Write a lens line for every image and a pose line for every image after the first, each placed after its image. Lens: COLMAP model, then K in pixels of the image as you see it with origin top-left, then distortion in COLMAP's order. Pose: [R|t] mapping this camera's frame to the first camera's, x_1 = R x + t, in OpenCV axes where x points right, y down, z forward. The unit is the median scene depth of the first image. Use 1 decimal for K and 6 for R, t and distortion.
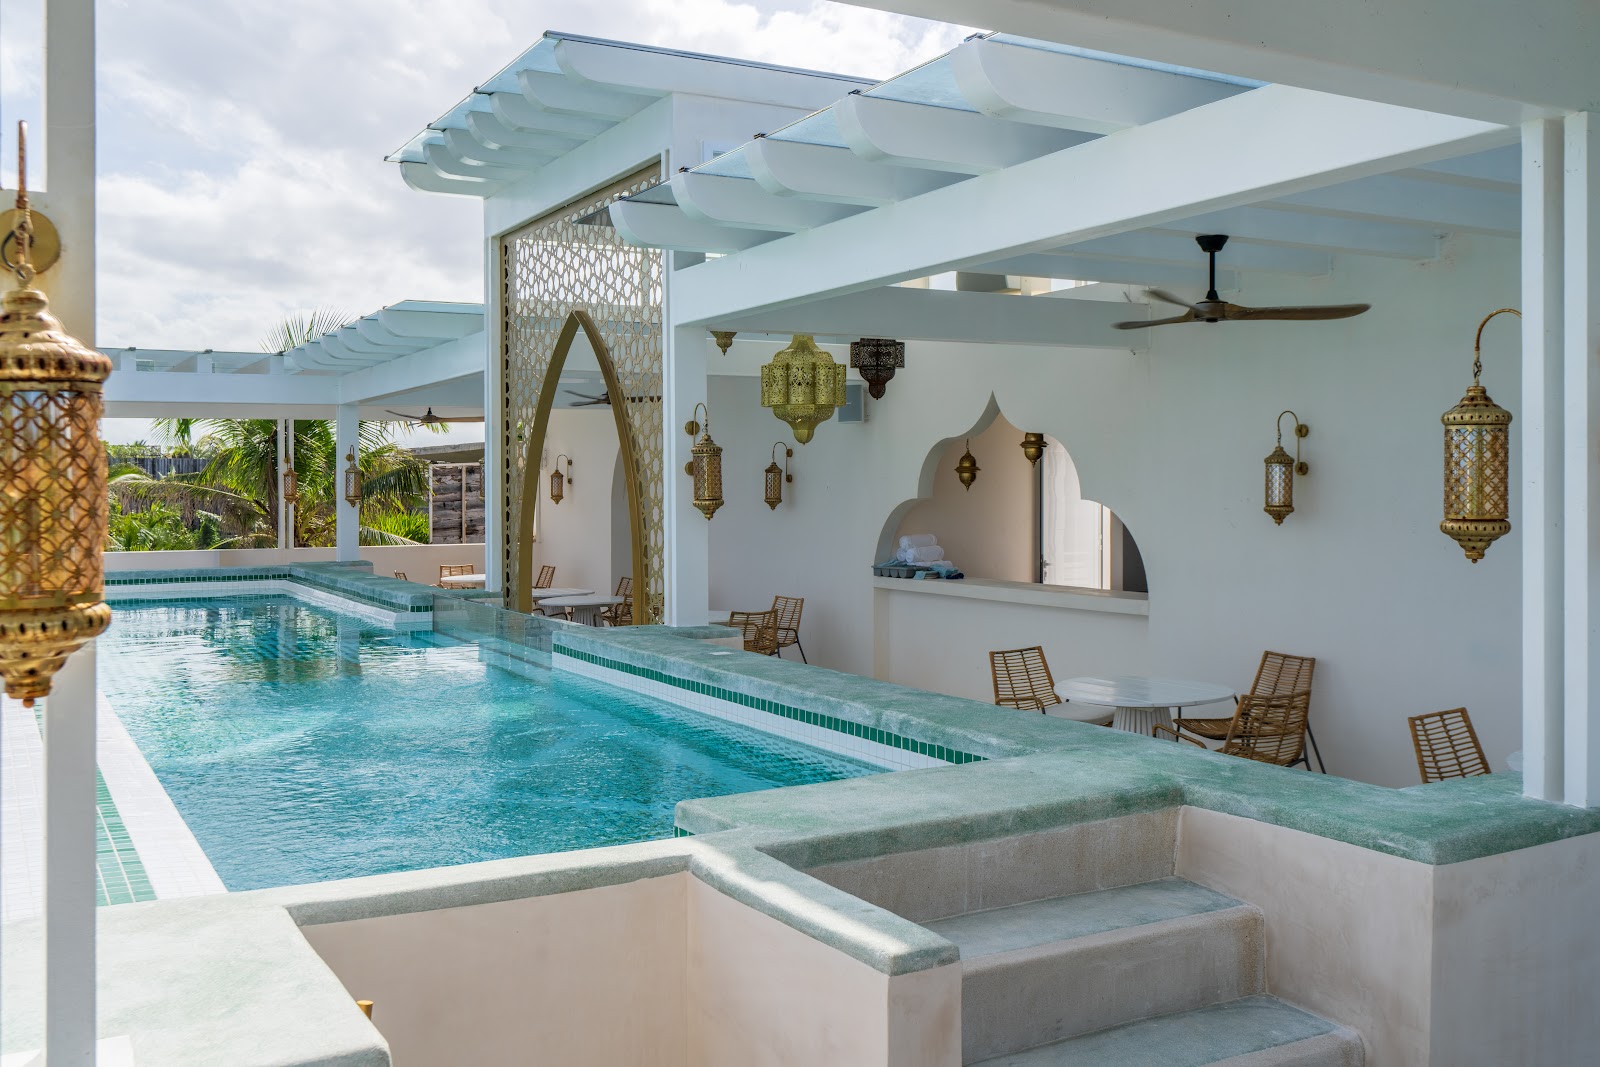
lens RADIAL K [[1447.7, 0, 799.9], [0, 1447.7, 519.0], [0, 0, 1]] dist [-0.005793, -0.009946]
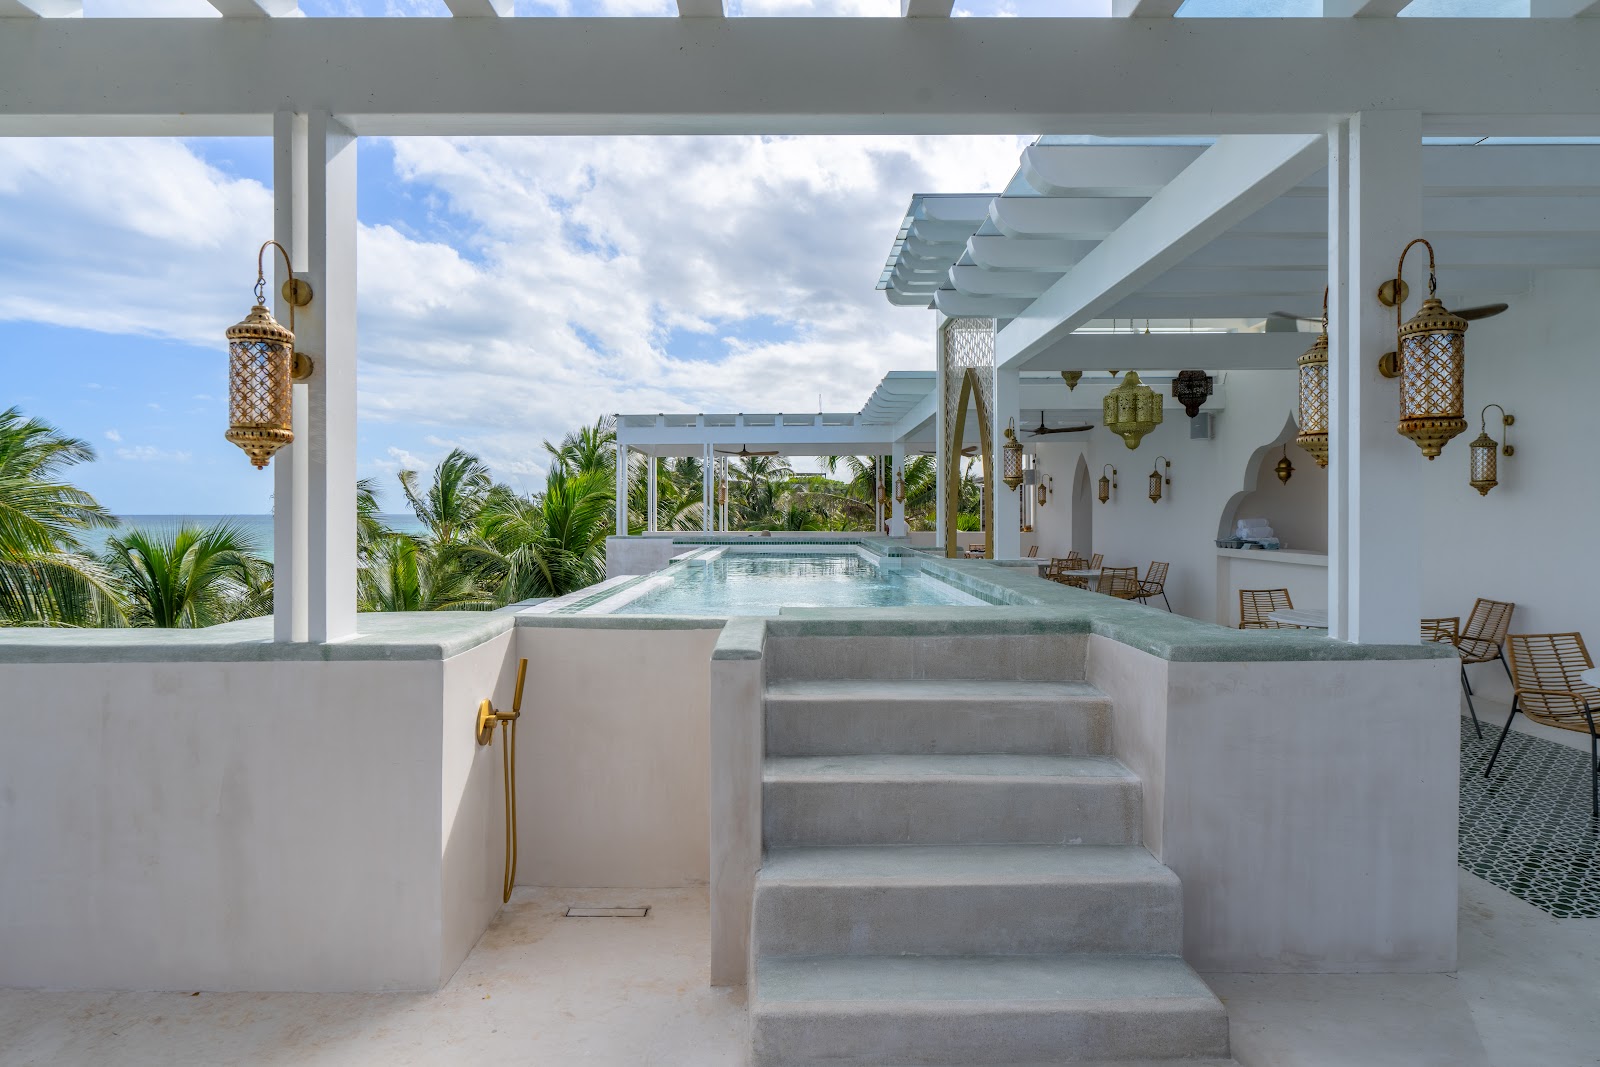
lens RADIAL K [[932.4, 0, 797.2], [0, 932.4, 538.3], [0, 0, 1]] dist [0.001322, 0.001297]
pose [[0.876503, 0.017924, -0.481063, 0.184205], [-0.014370, 0.999835, 0.011070, 0.037259], [0.481182, -0.002790, 0.876616, 0.003329]]
